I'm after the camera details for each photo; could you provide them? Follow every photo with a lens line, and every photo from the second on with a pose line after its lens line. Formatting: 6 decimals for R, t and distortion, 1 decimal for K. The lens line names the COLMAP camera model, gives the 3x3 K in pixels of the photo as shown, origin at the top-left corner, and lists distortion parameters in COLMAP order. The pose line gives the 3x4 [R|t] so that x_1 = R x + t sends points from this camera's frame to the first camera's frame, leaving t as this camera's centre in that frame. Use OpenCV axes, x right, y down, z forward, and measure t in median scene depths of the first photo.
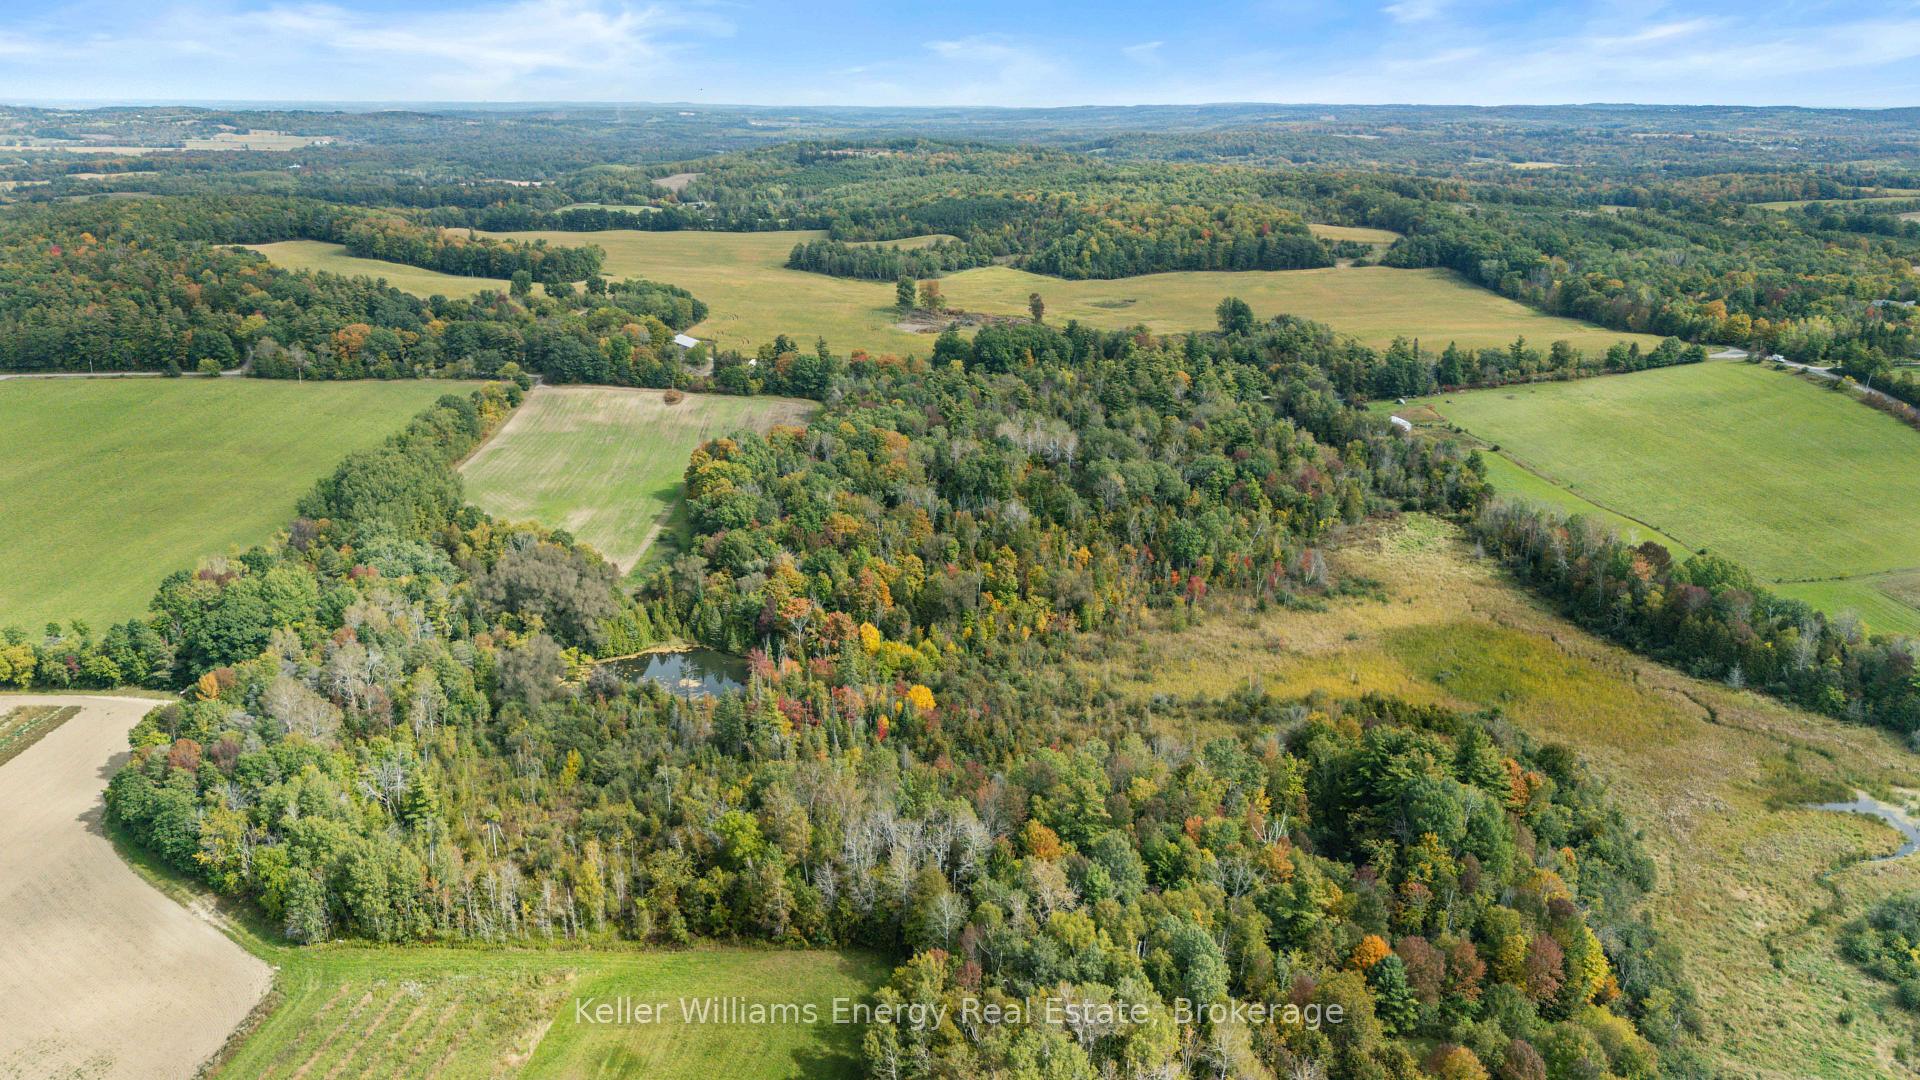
lens RADIAL K [[1442.0, 0, 950.4], [0, 1442.0, 546.1], [0, 0, 1]] dist [0.094900, -0.101244]
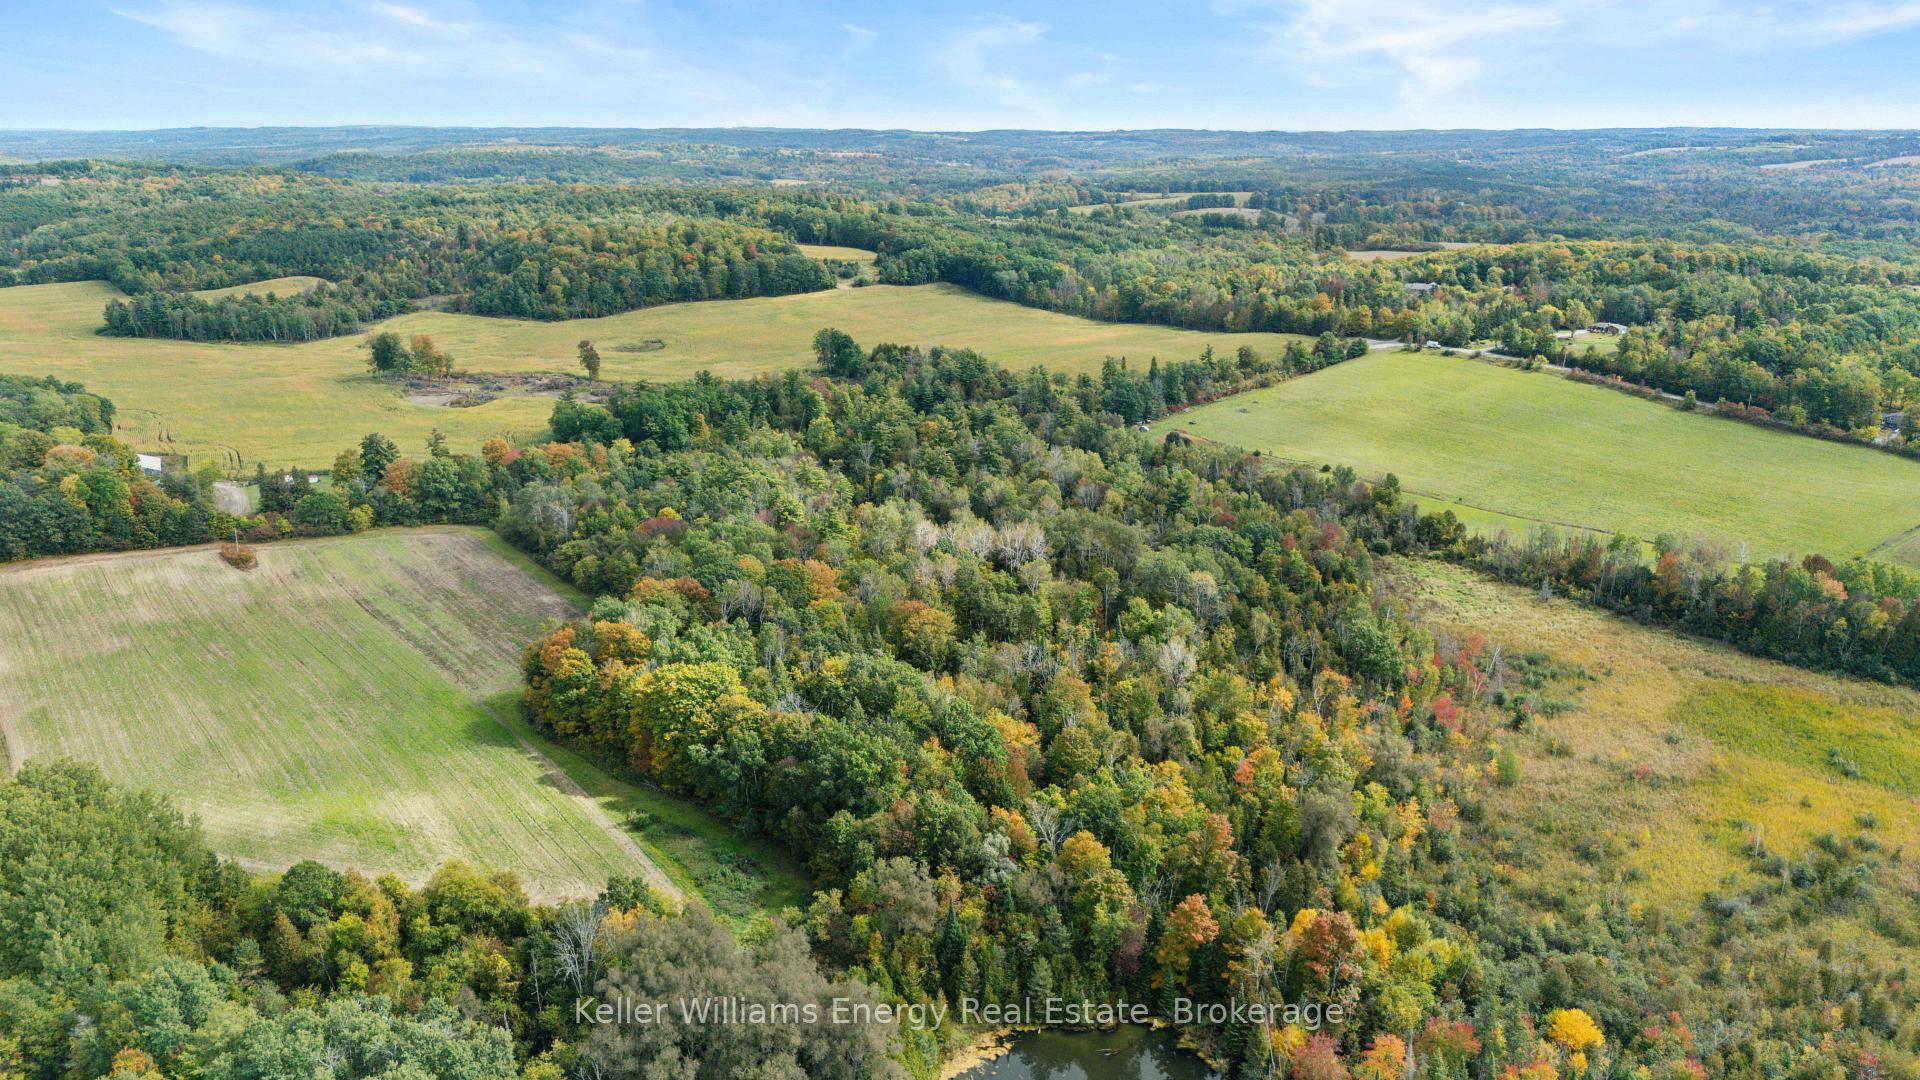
lens RADIAL K [[1442.0, 0, 950.4], [0, 1442.0, 546.1], [0, 0, 1]] dist [0.094900, -0.101244]
pose [[0.838936, -0.158587, 0.520612, -0.251818], [0.167303, 0.985431, 0.030580, -0.072642], [-0.517877, 0.061446, 0.853246, 0.301870]]
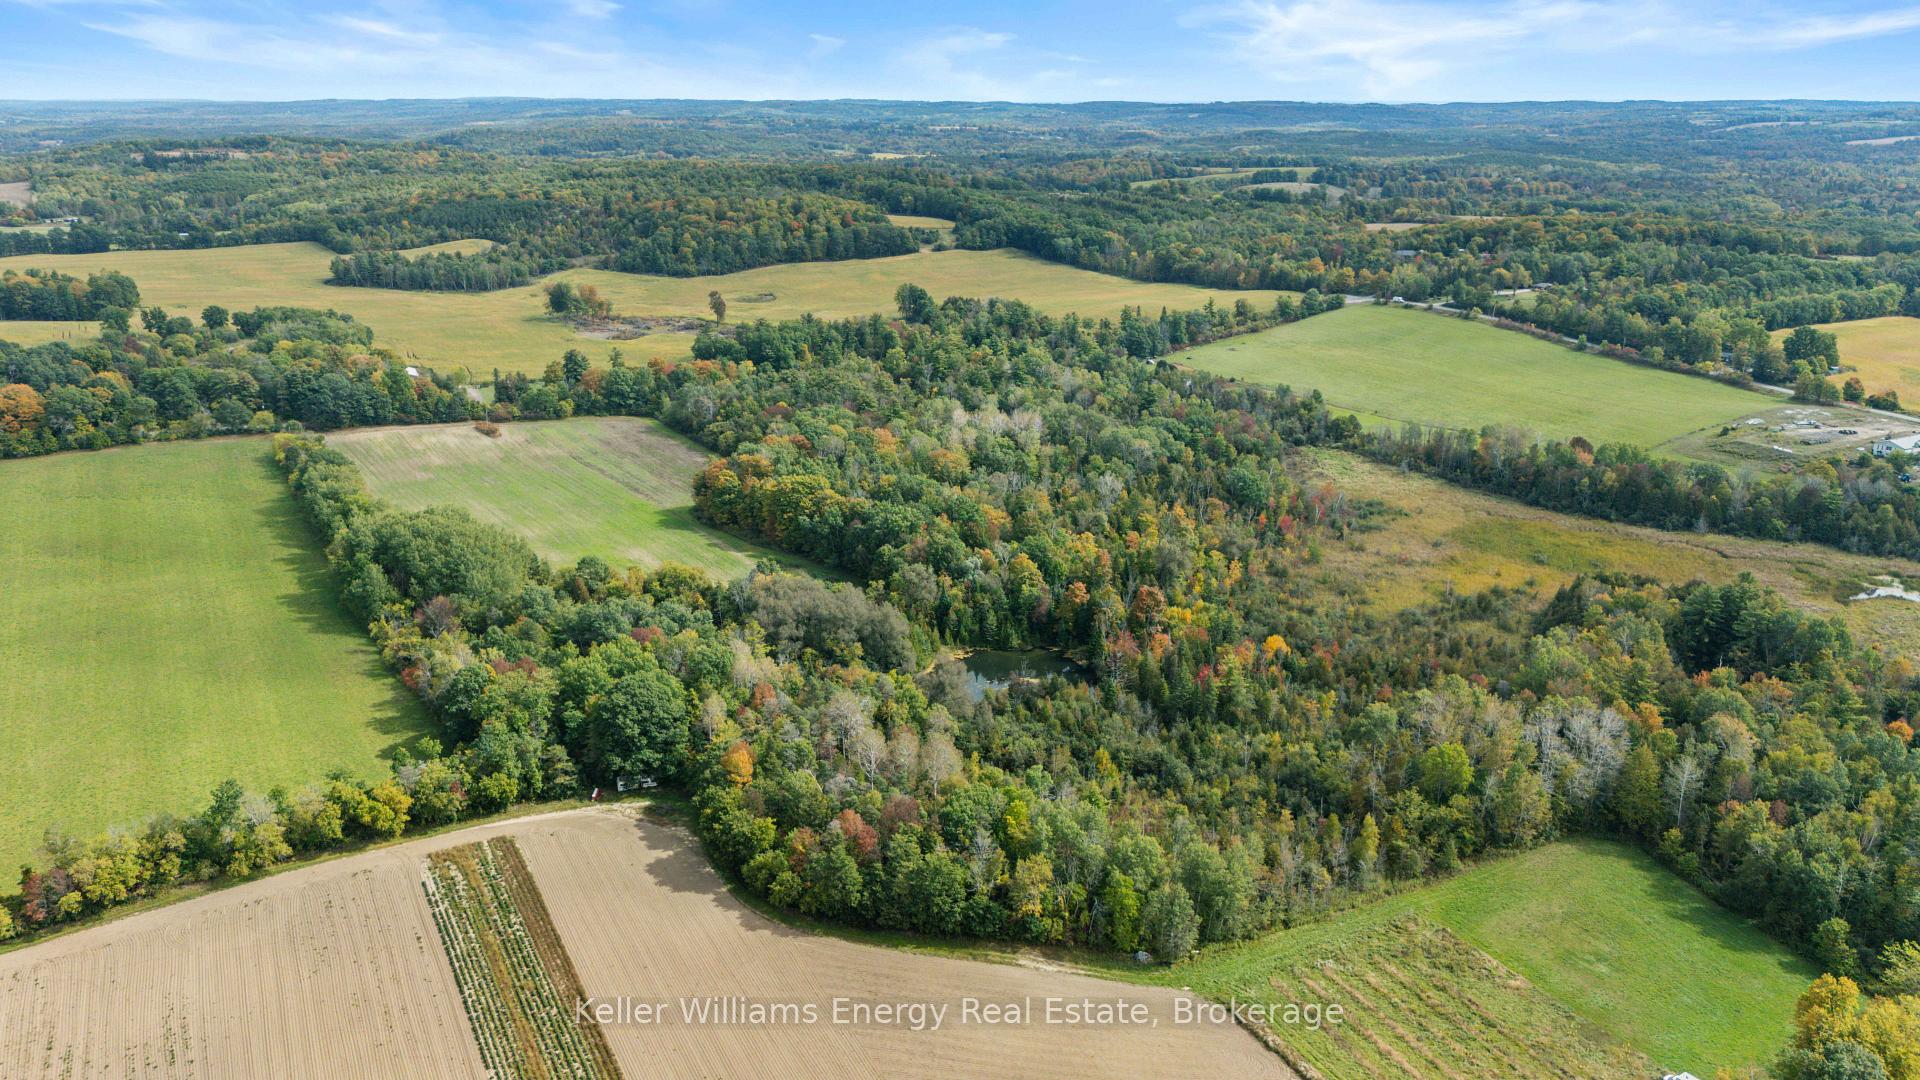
lens RADIAL K [[1459.7, 0, 952.9], [0, 1459.7, 545.4], [0, 0, 1]] dist [0.101429, -0.114007]
pose [[0.873684, -0.149108, 0.463081, -0.358234], [0.149443, 0.988107, 0.036212, -0.022017], [-0.462973, 0.037567, 0.885576, 0.069259]]
